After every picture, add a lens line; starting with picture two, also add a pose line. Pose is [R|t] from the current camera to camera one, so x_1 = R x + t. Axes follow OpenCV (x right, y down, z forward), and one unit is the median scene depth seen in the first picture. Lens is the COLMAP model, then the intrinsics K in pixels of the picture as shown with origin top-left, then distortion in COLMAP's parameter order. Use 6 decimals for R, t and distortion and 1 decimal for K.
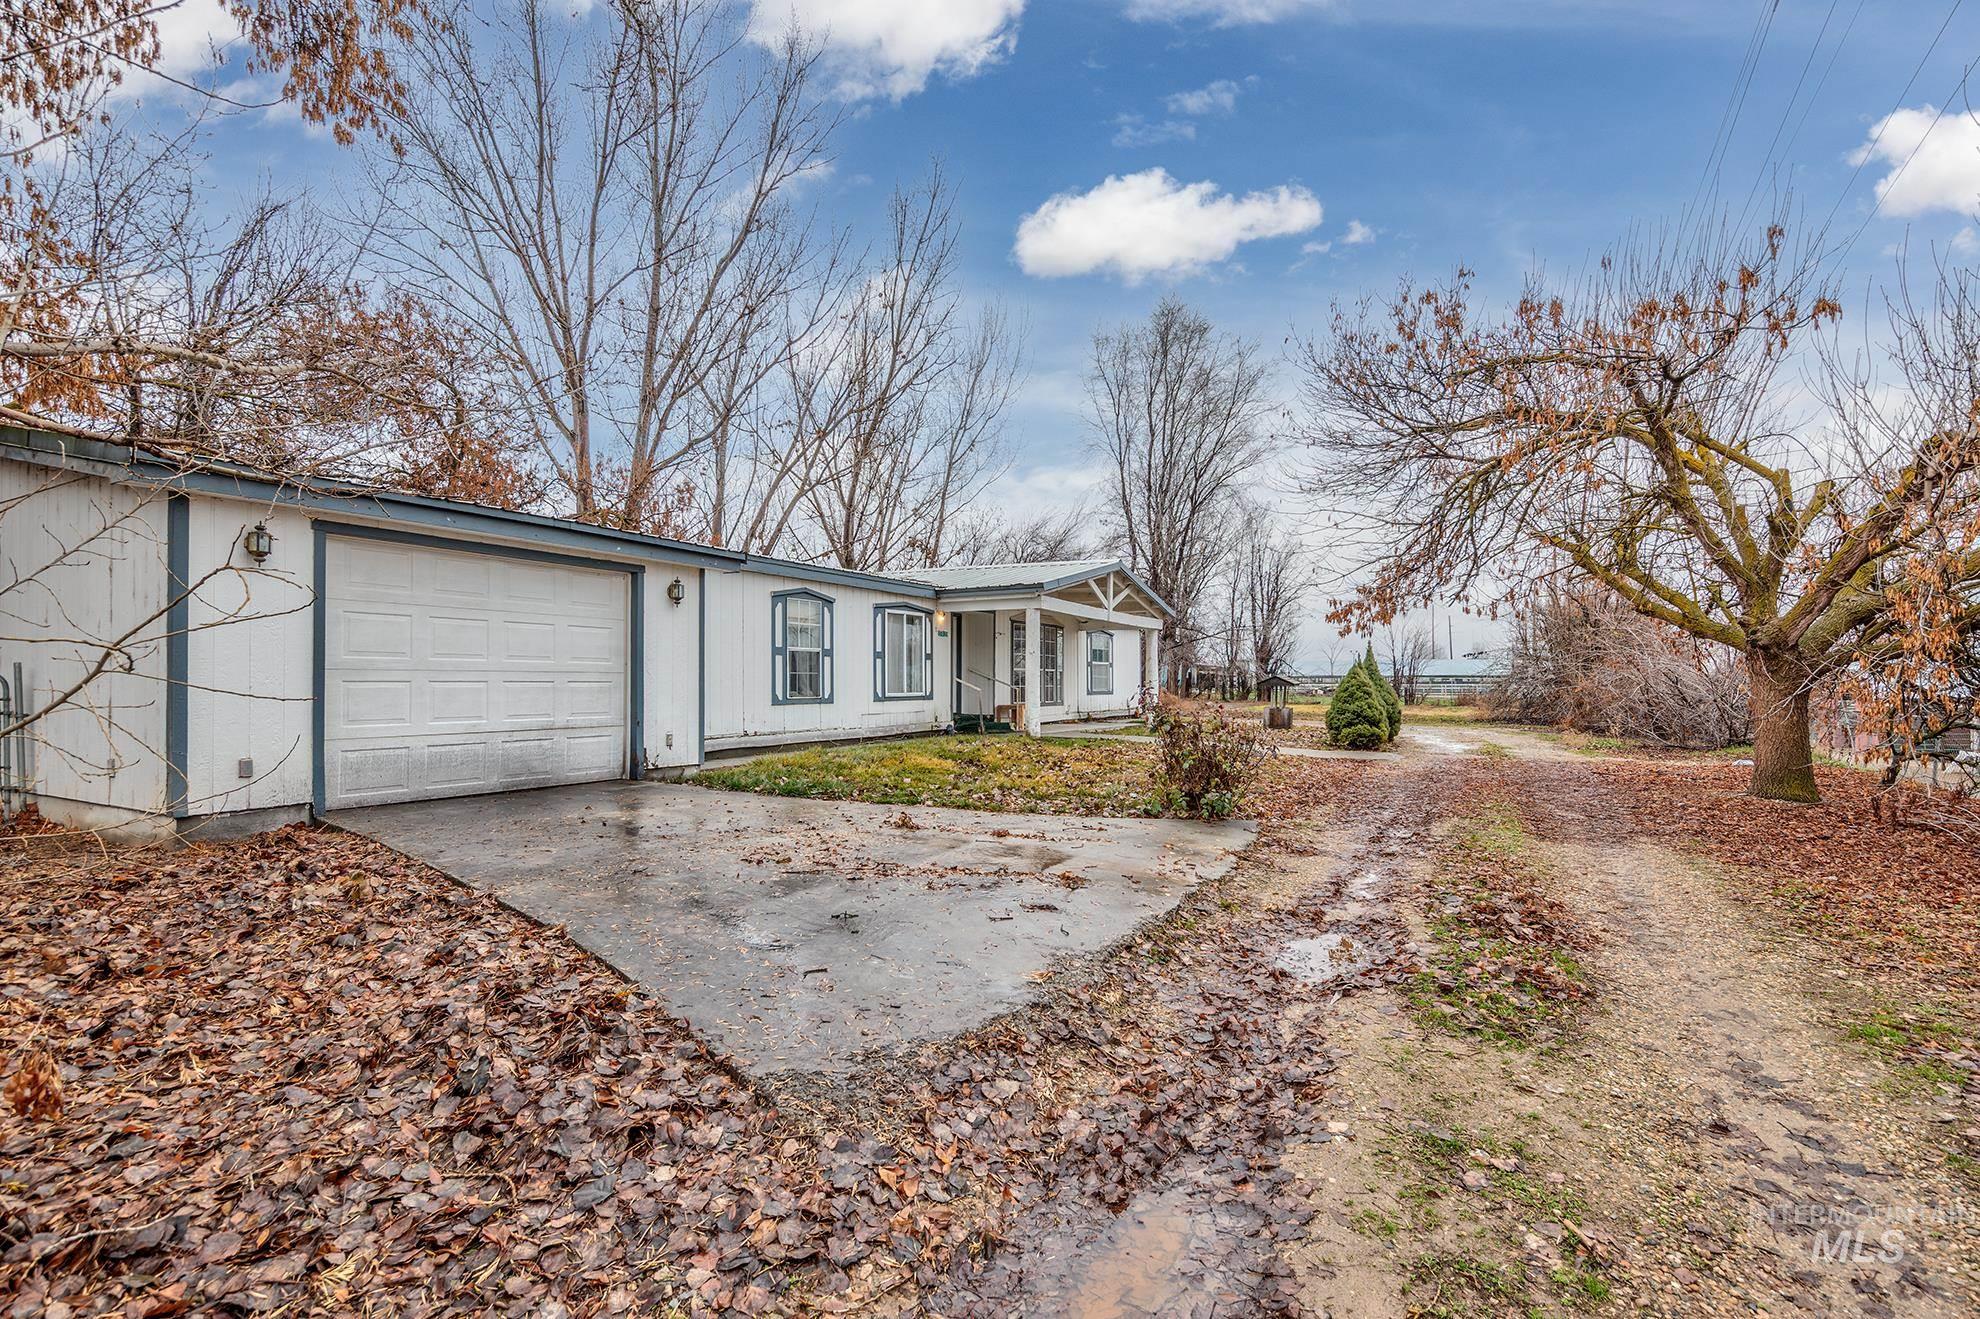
lens RADIAL K [[905.6, 0, 1006.2], [0, 905.6, 666.5], [0, 0, 1]] dist [0.003830, -0.001617]
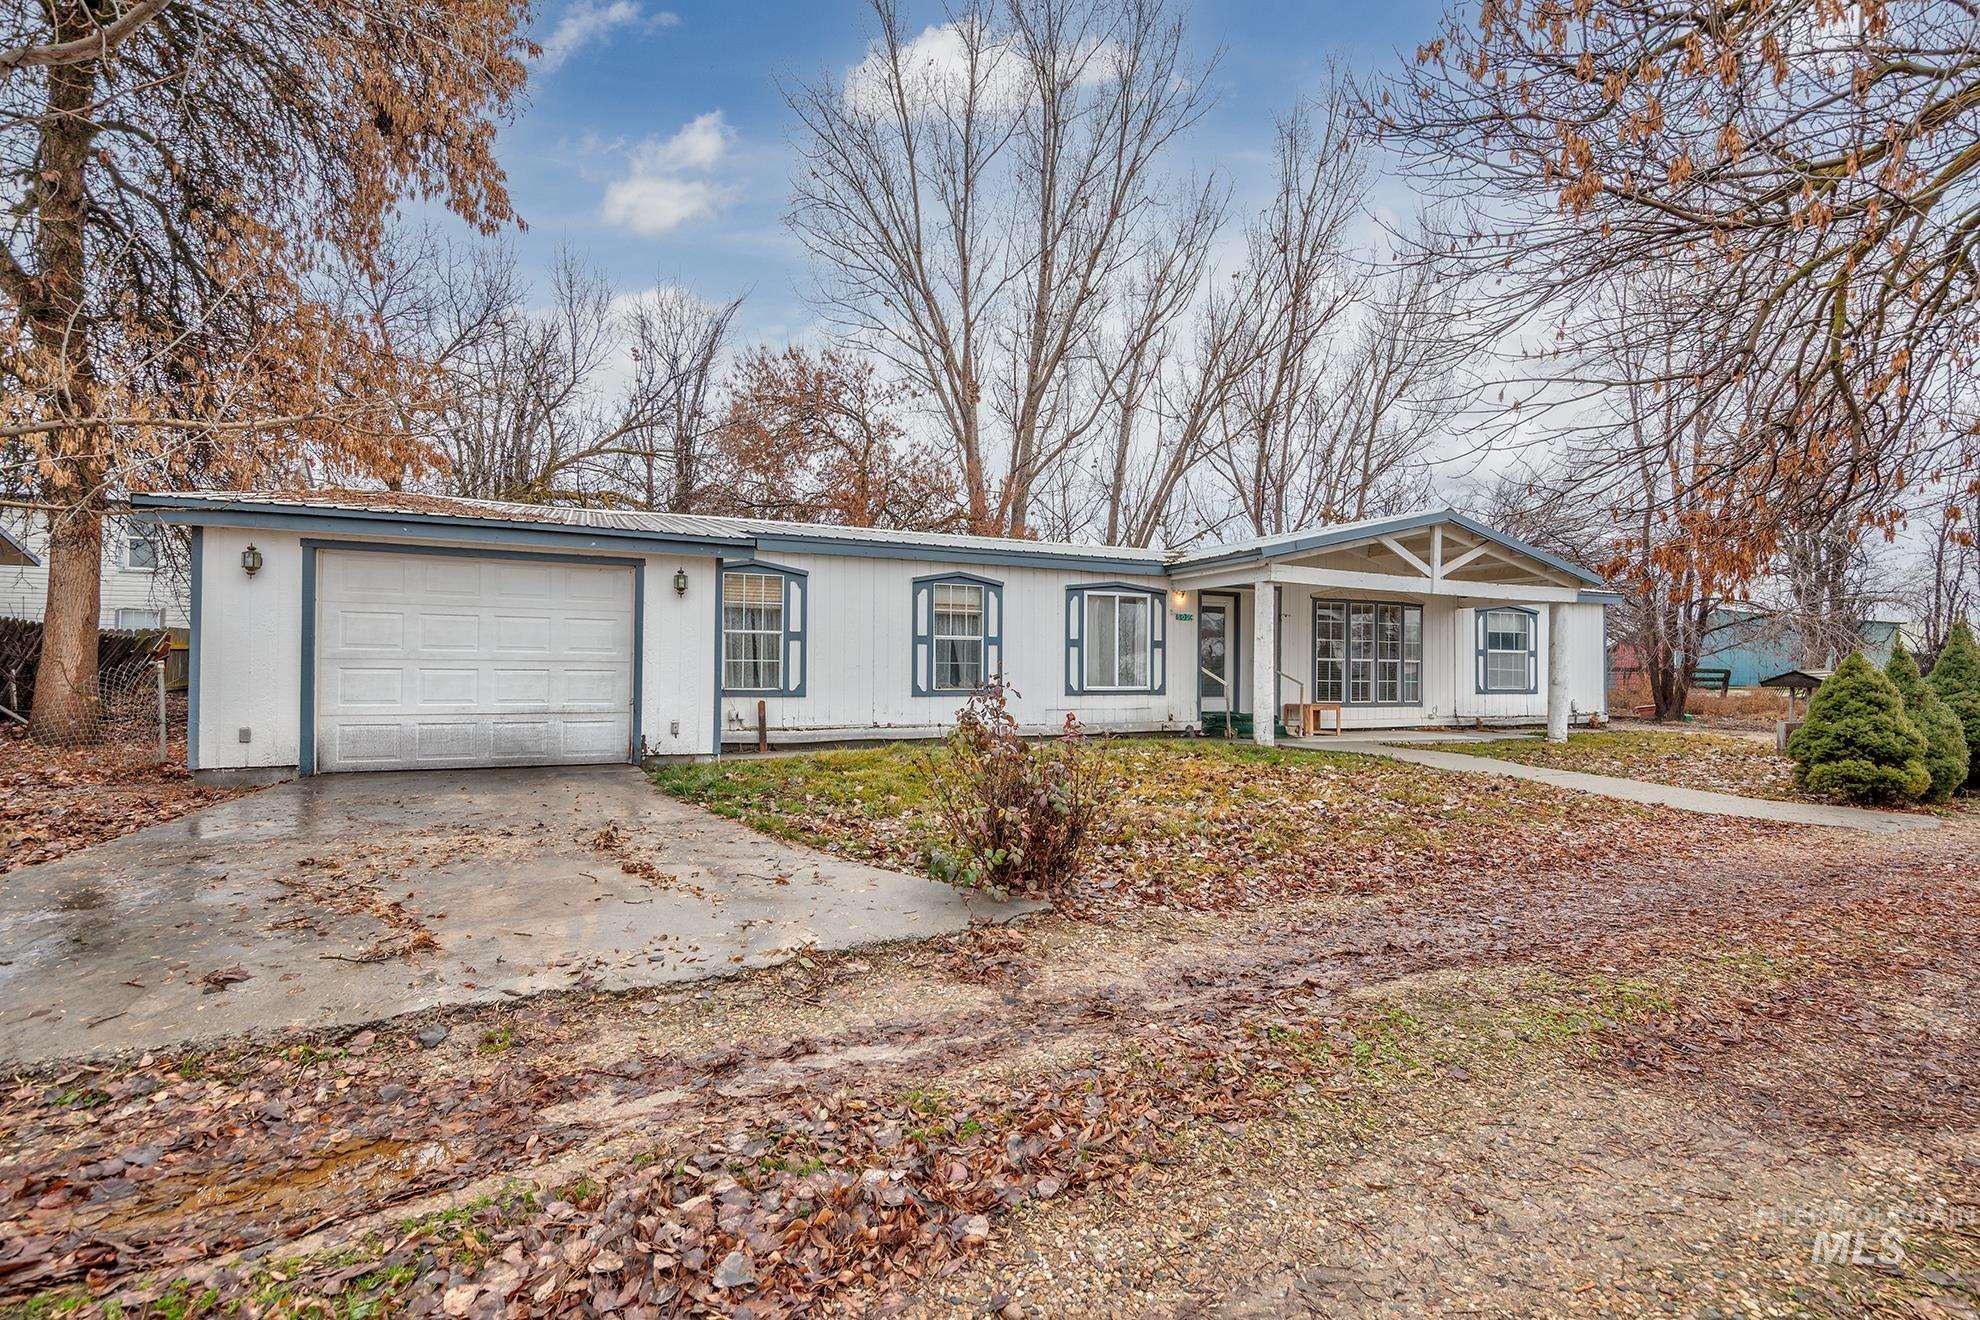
lens RADIAL K [[905.6, 0, 985.8], [0, 905.6, 653.5], [0, 0, 1]] dist [0.003830, -0.001617]
pose [[0.799162, -0.001676, -0.601113, 0.347742], [0.000219, 0.999997, -0.002496, -0.000250], [0.601115, 0.001863, 0.799160, 0.262502]]
